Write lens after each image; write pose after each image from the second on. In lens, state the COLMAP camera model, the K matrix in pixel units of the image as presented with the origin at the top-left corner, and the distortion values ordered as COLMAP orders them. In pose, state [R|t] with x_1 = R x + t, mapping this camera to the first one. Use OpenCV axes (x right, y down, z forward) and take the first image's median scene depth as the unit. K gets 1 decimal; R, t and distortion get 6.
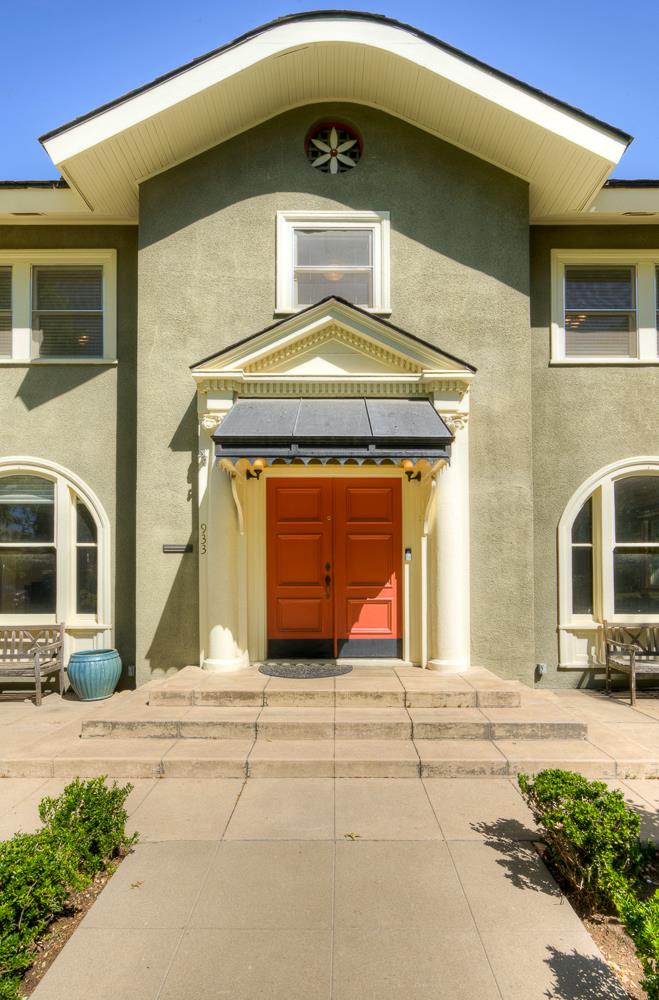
lens RADIAL K [[463.7, 0, 319.3], [0, 463.7, 559.9], [0, 0, 1]] dist [0.003628, -0.000288]
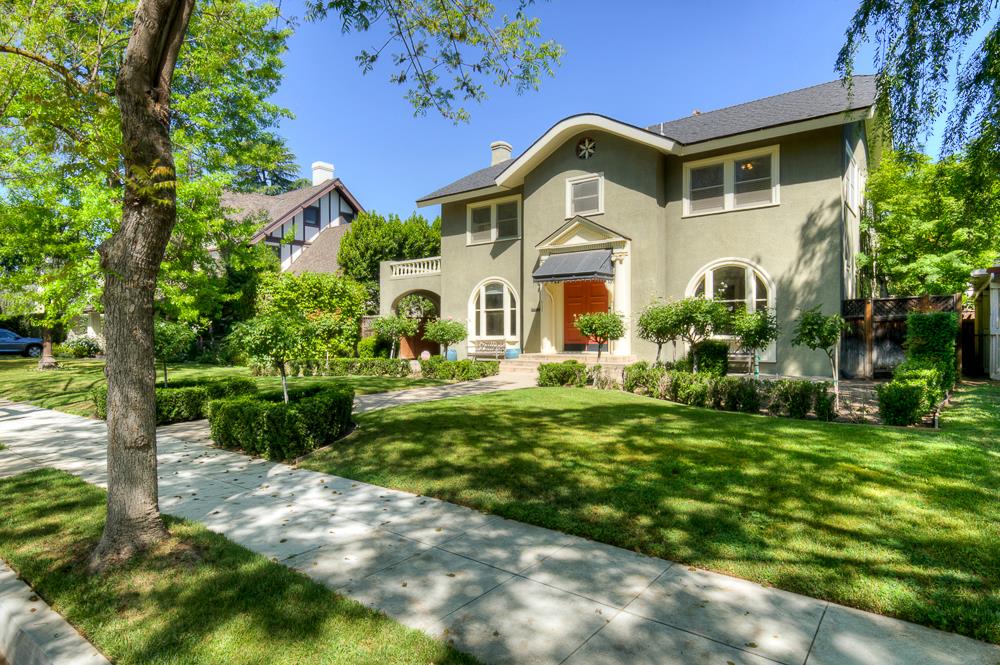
lens RADIAL K [[609.2, 0, 499.0], [0, 609.2, 341.0], [0, 0, 1]] dist [0.055187, 0.000021]
pose [[0.792011, 0.003641, -0.610495, 1.748266], [0.017694, 0.999425, 0.028915, 0.053822], [0.610250, -0.033702, 0.791492, -2.016803]]
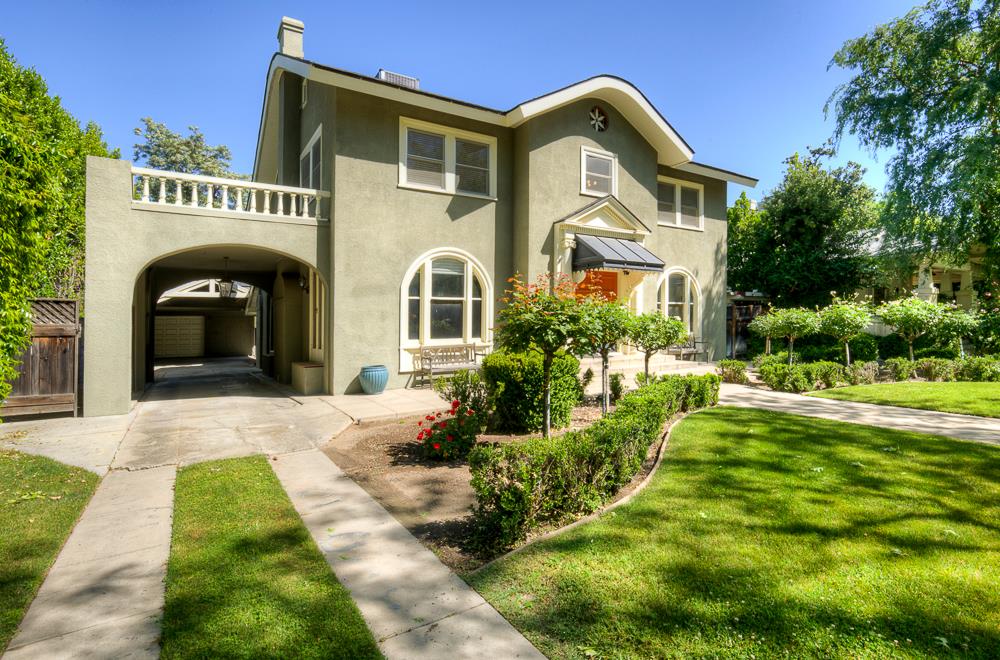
lens RADIAL K [[480.0, 0, 504.4], [0, 480.0, 330.1], [0, 0, 1]] dist [-0.004325, 0.000583]
pose [[0.842388, -0.015544, 0.538648, -1.622233], [-0.002769, 0.999446, 0.033172, 0.029564], [-0.538865, -0.029435, 0.841878, -0.709197]]
